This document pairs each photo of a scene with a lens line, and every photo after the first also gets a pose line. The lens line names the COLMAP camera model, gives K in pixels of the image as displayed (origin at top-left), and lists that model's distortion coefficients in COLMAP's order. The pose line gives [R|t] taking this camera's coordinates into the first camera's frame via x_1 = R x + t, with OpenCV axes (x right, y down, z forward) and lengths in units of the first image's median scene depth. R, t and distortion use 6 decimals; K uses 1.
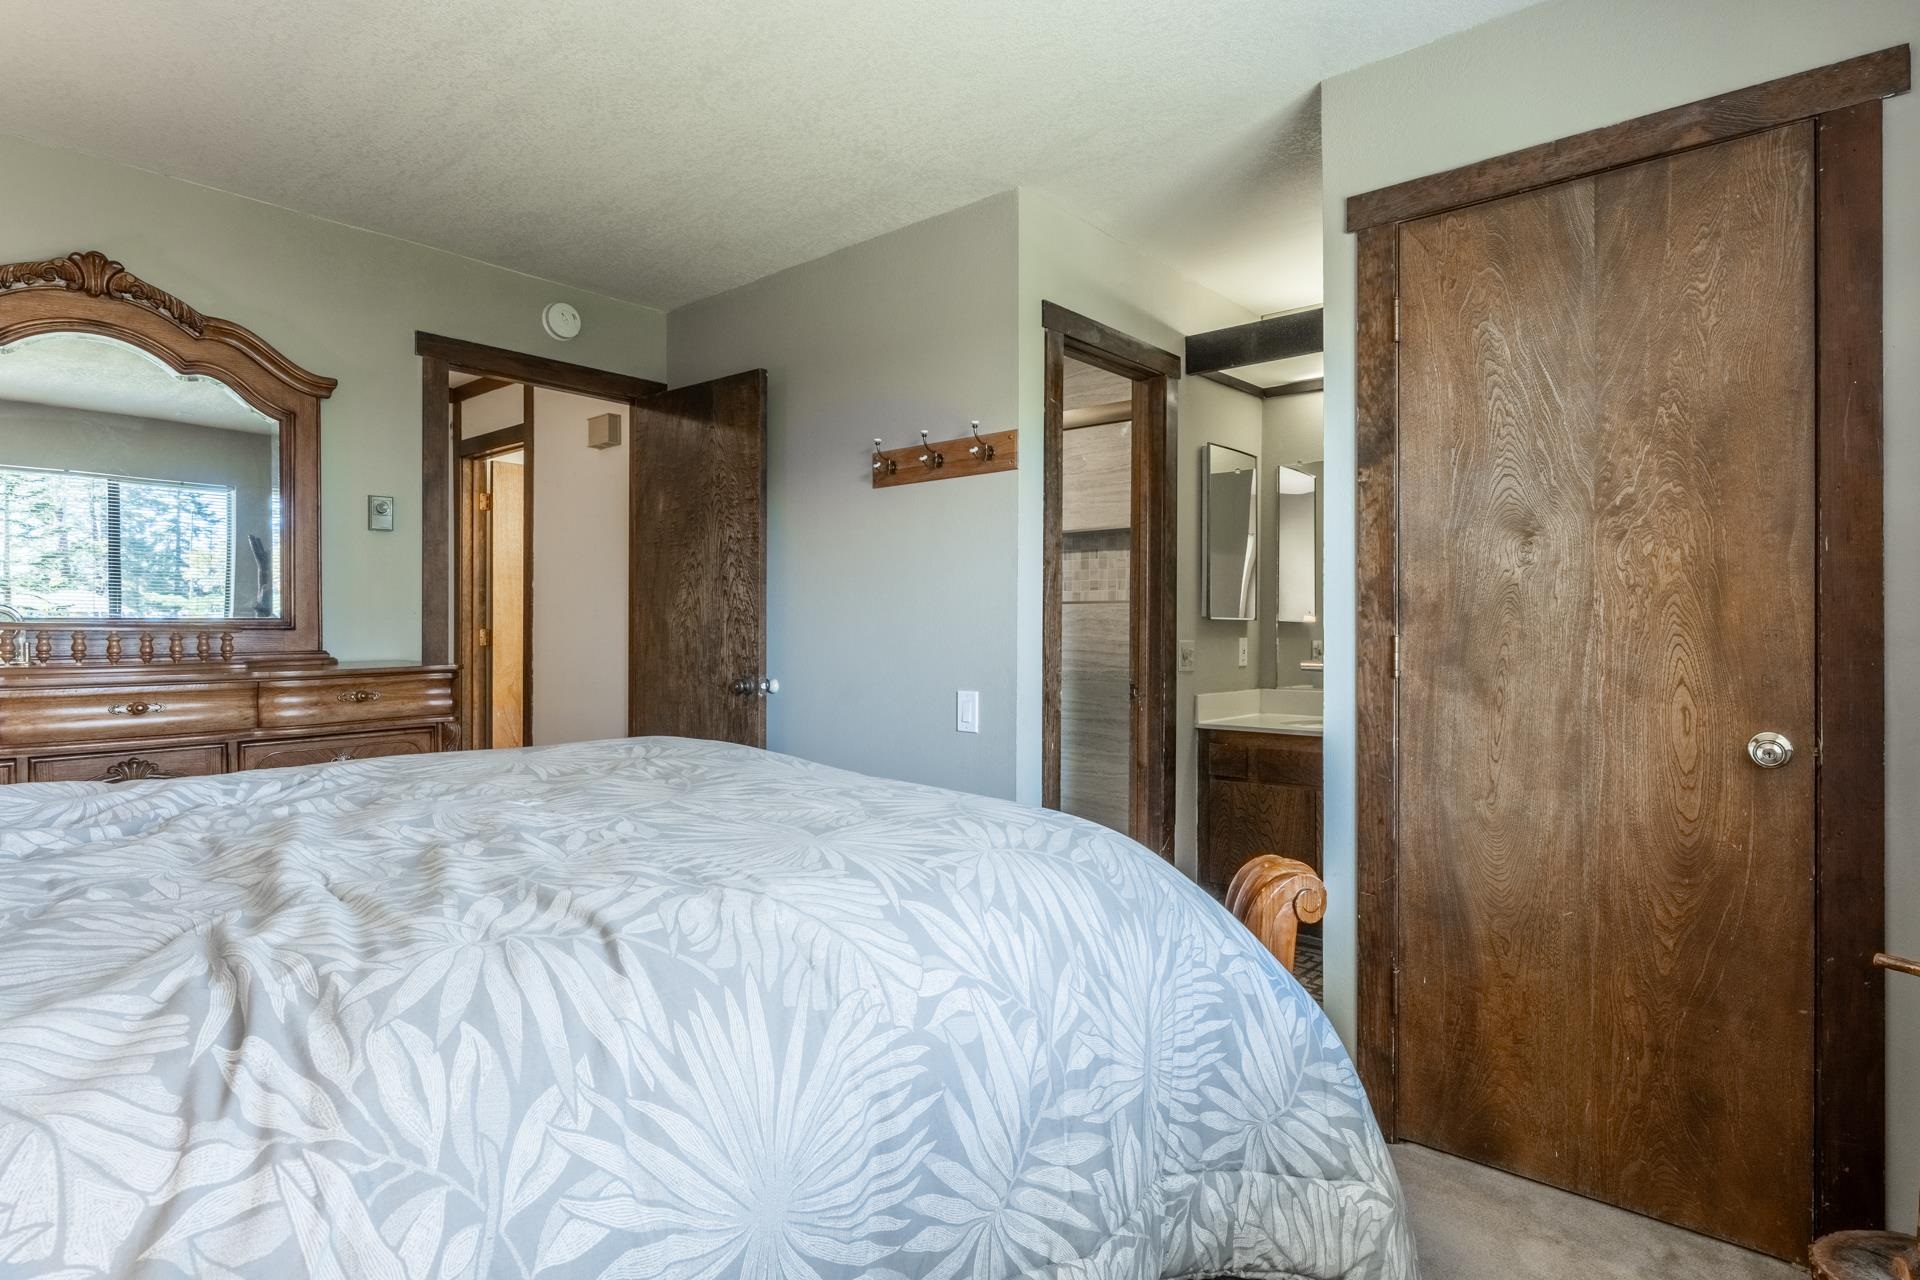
lens RADIAL K [[1009.5, 0, 965.1], [0, 1009.5, 602.3], [0, 0, 1]] dist [-0.001726, -0.001683]
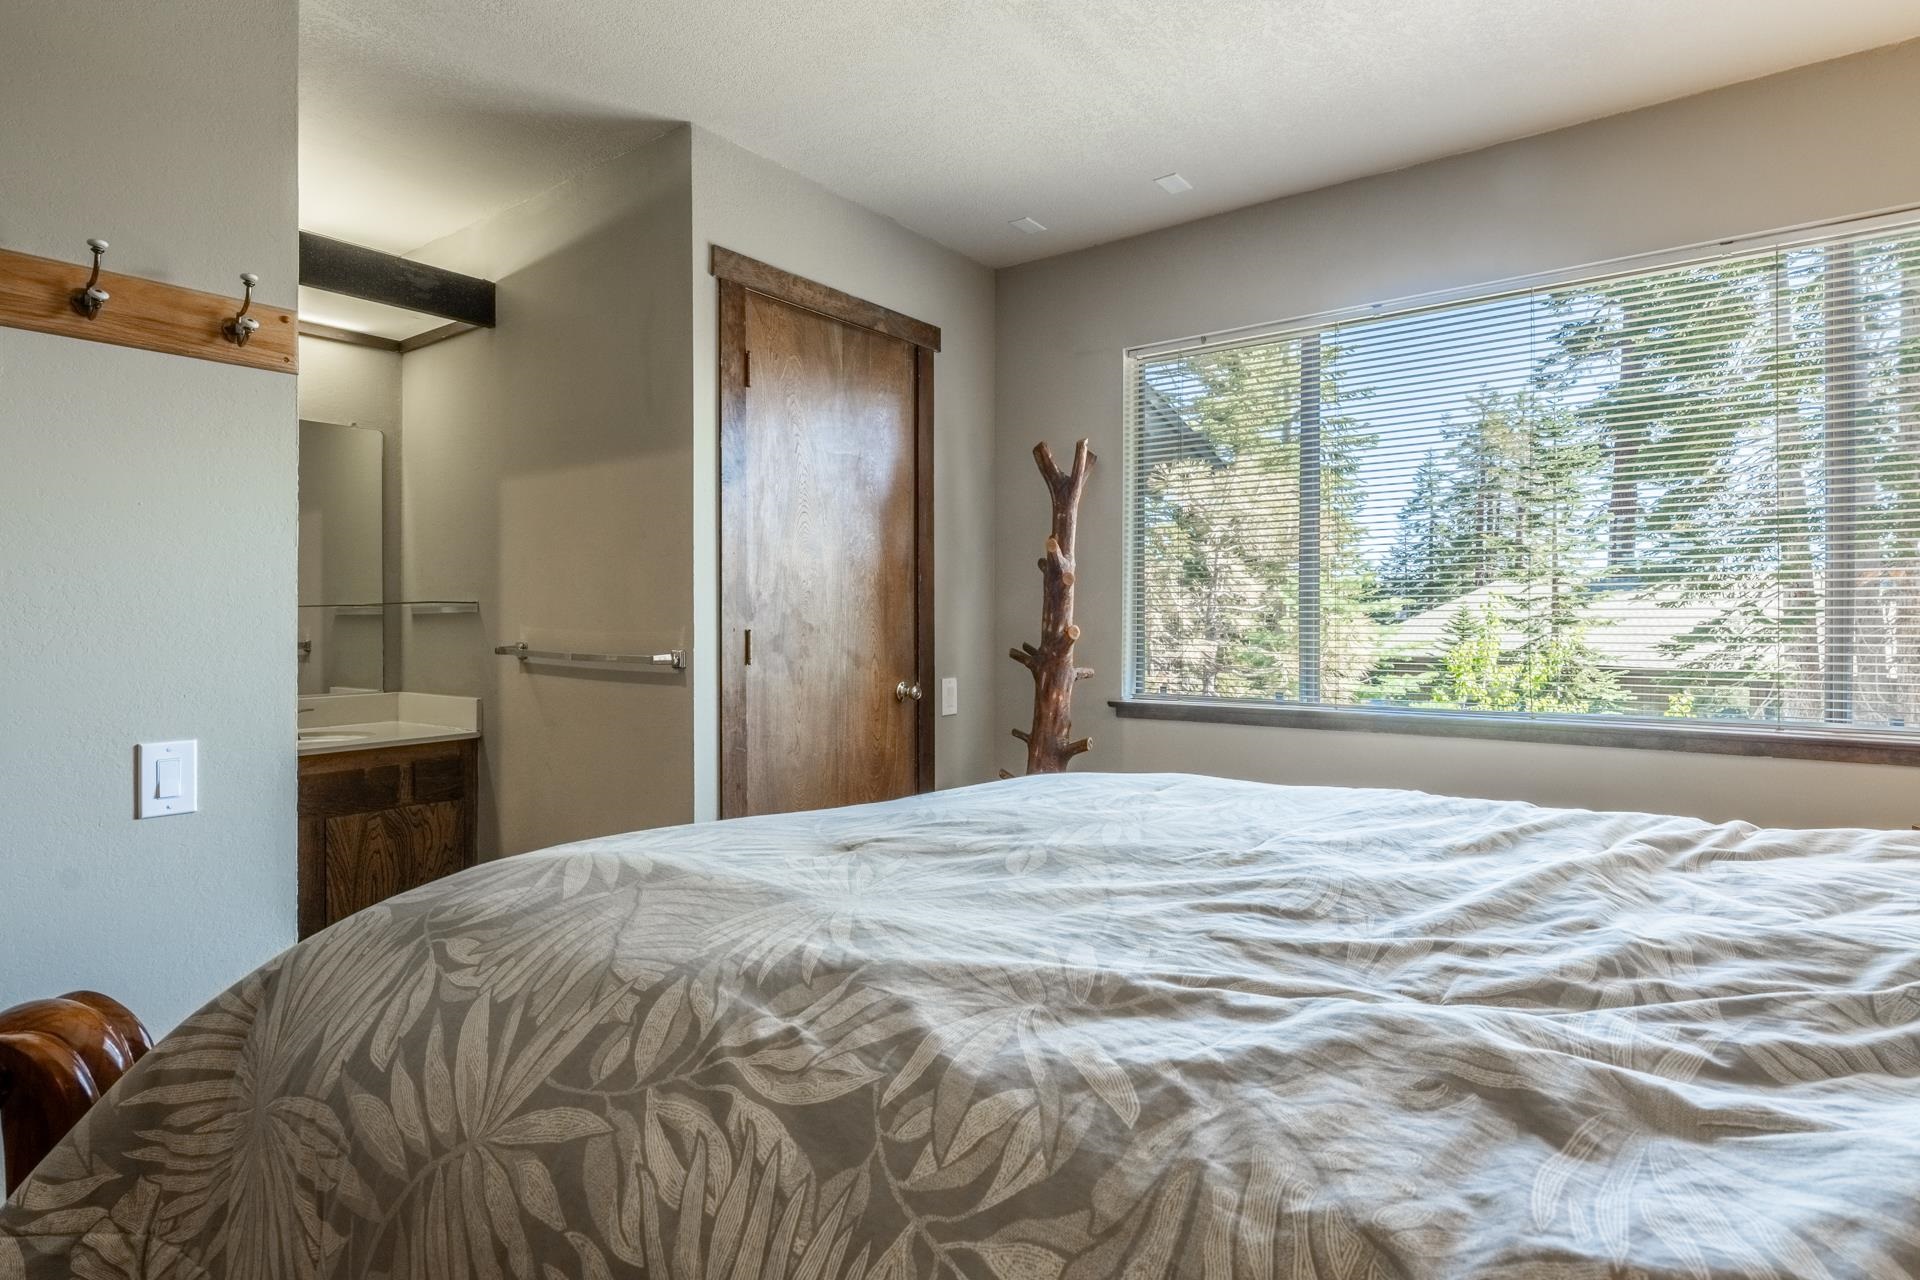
lens RADIAL K [[1009.5, 0, 965.1], [0, 1009.5, 602.3], [0, 0, 1]] dist [-0.001726, -0.001683]
pose [[-0.066375, 0.010041, 0.997744, -0.858987], [-0.030111, 0.999474, -0.012062, 0.005919], [-0.997340, -0.030843, -0.066038, 0.877743]]
